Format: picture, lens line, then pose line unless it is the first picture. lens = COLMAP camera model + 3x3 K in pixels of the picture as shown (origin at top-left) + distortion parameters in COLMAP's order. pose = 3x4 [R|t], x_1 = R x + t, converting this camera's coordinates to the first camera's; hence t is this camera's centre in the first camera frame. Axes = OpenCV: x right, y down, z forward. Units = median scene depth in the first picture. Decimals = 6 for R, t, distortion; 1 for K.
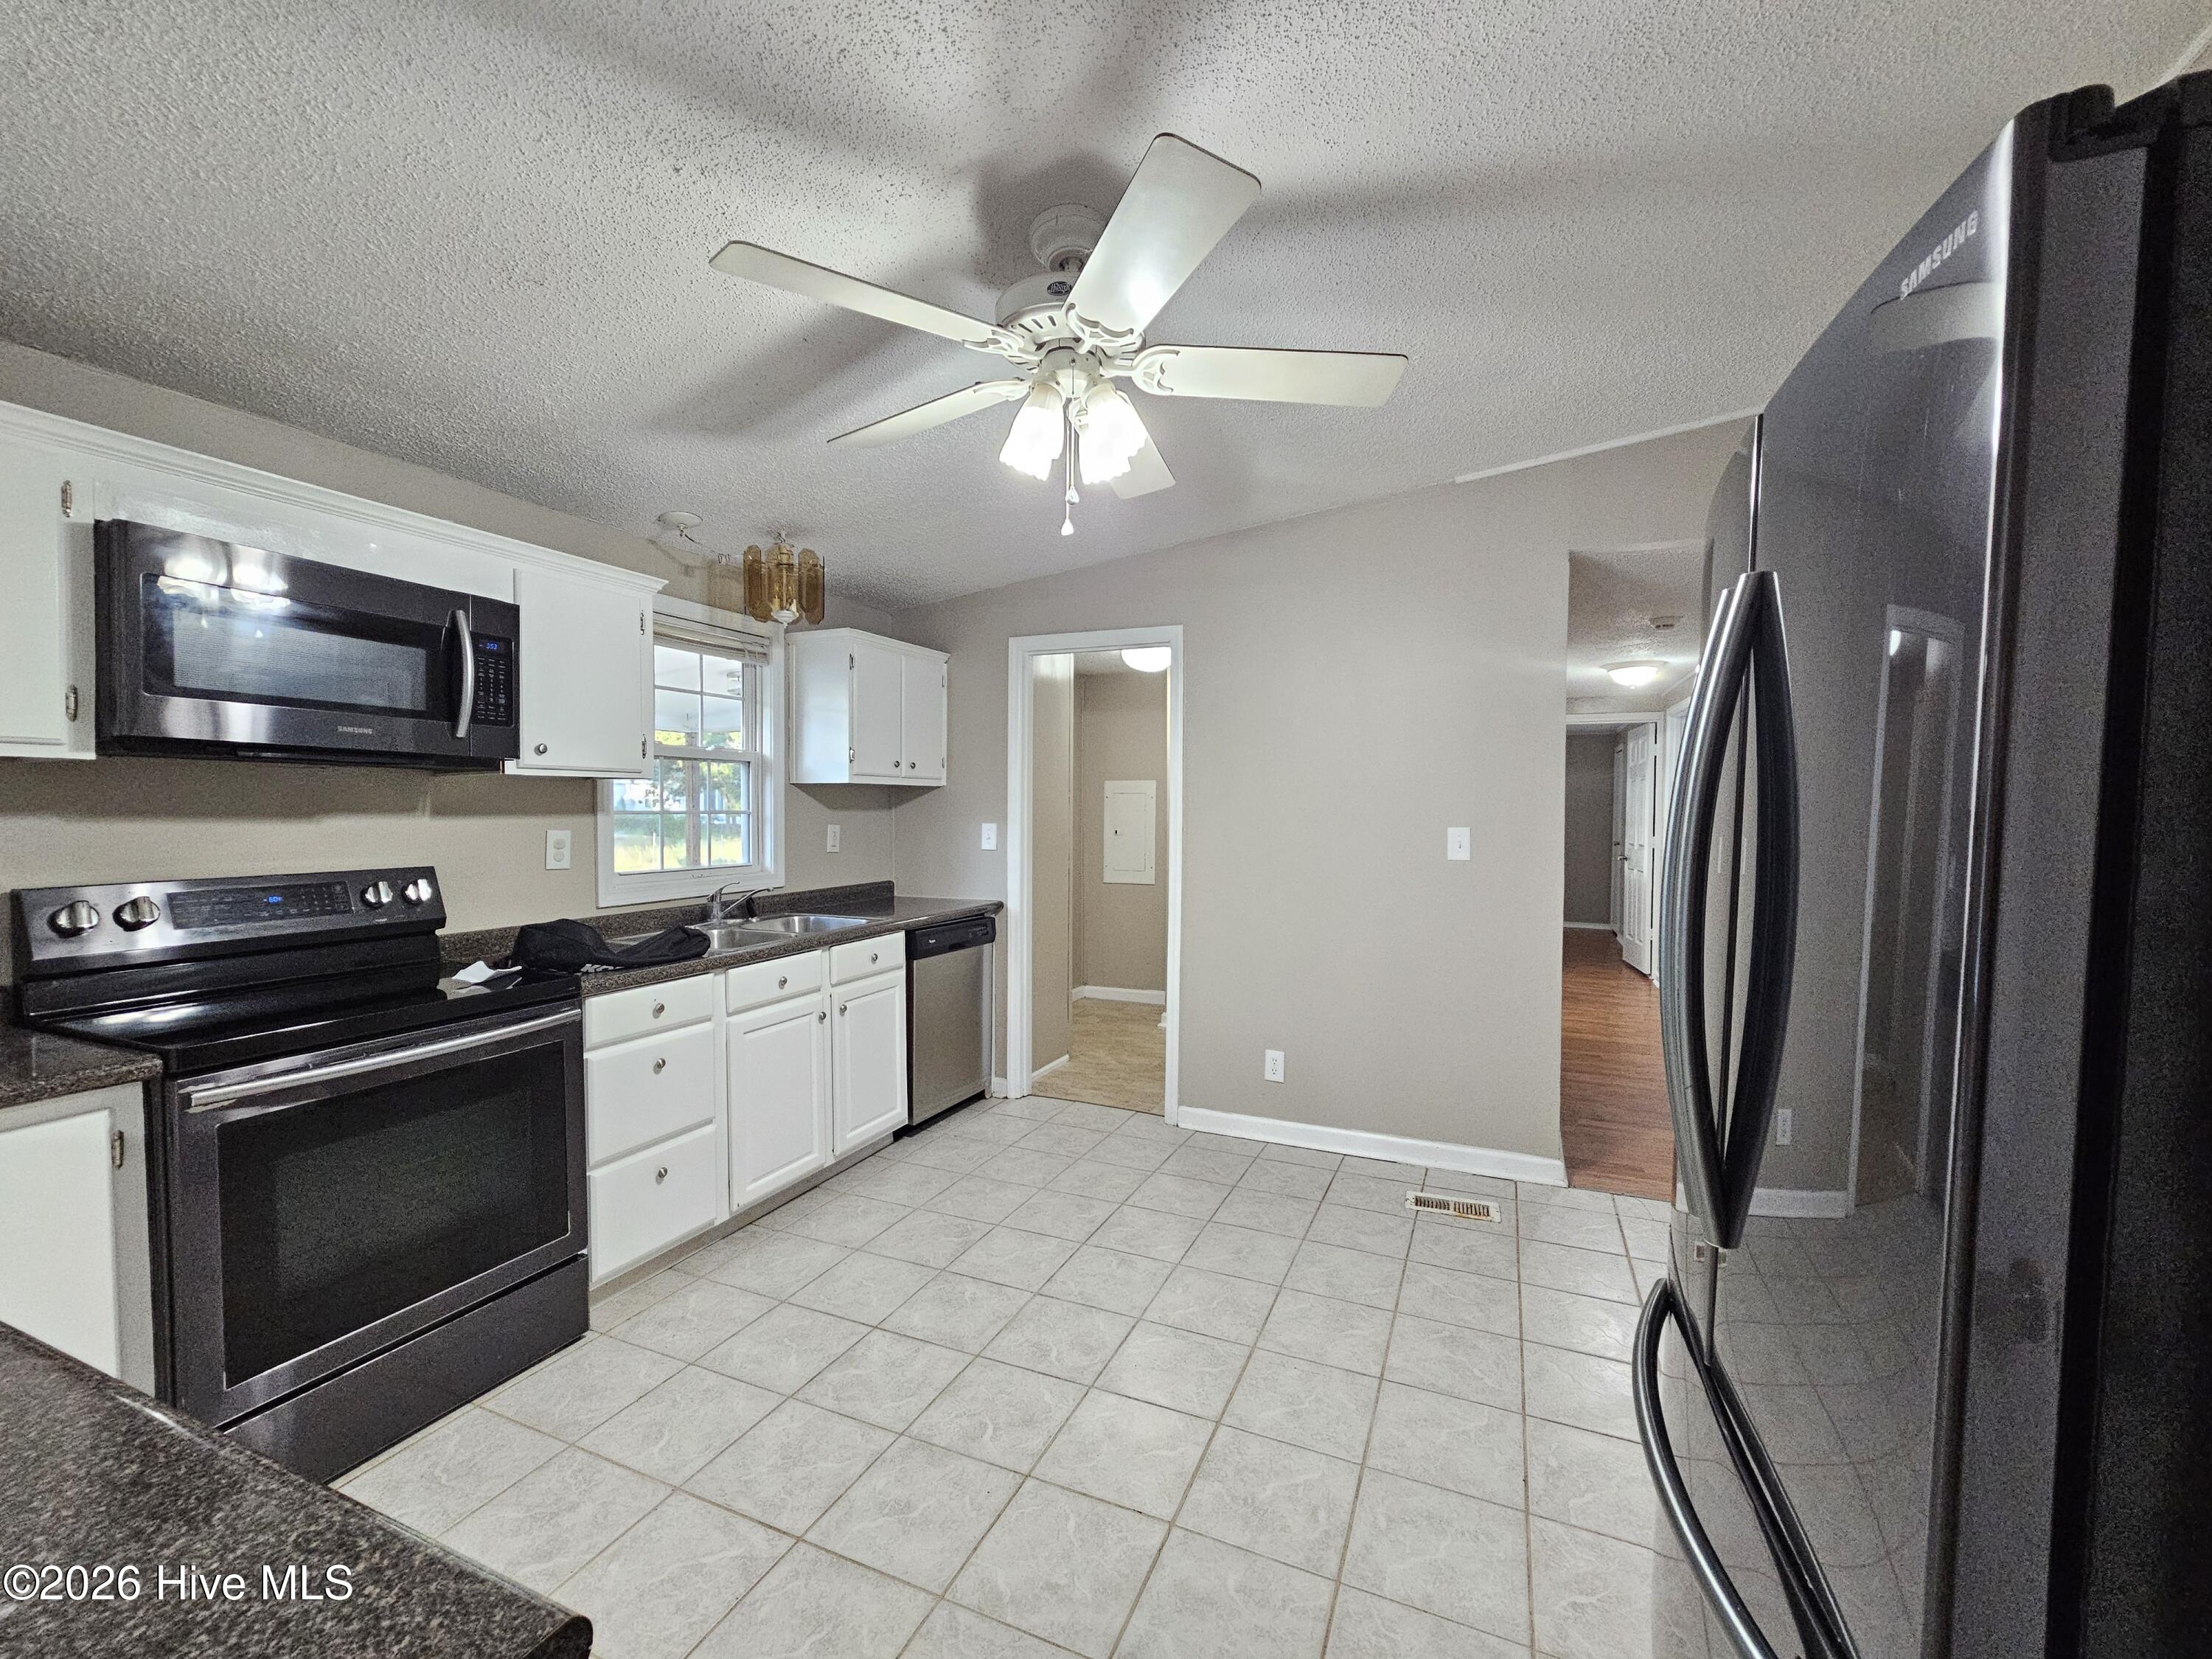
lens RADIAL K [[909.3, 0, 1120.3], [0, 909.3, 832.5], [0, 0, 1]] dist [0.002764, 0.000037]
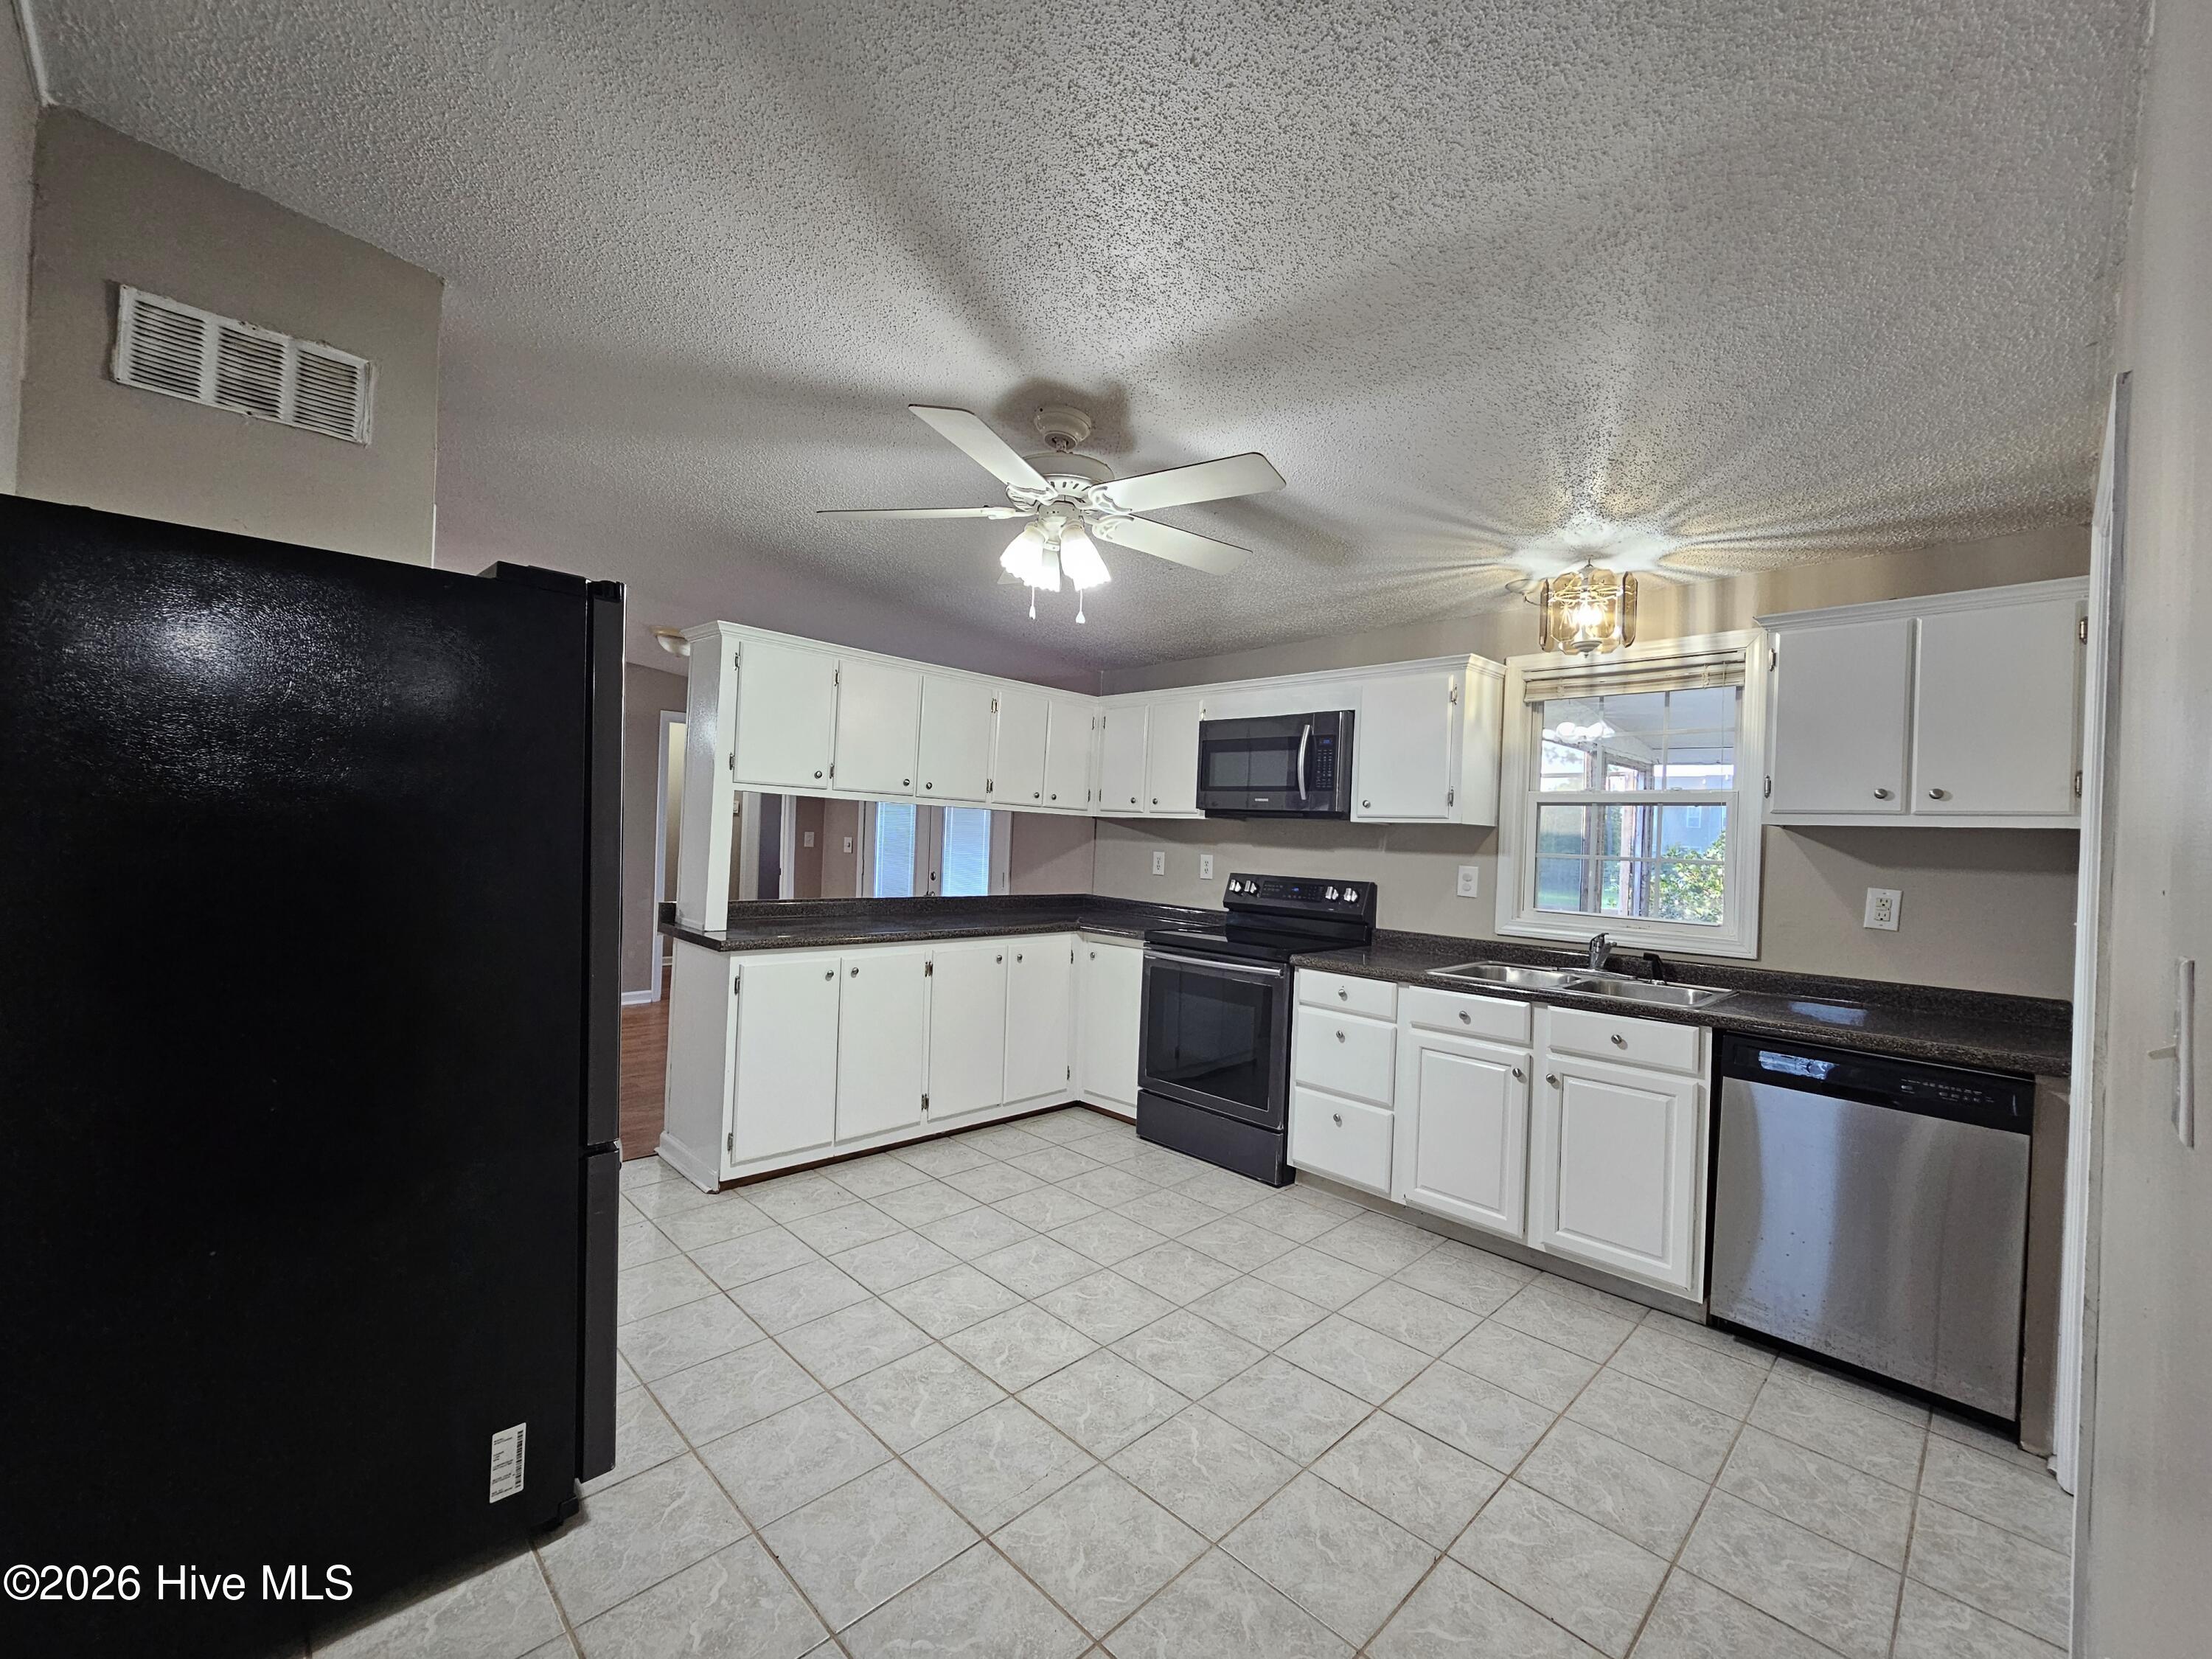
lens RADIAL K [[909.8, 0, 1111.1], [0, 909.8, 829.3], [0, 0, 1]] dist [0.000421, 0.000108]
pose [[-0.378762, -0.023957, -0.925184, 0.888123], [-0.063791, 0.997963, 0.000274, -0.026925], [0.923293, 0.059123, -0.379519, 1.215250]]
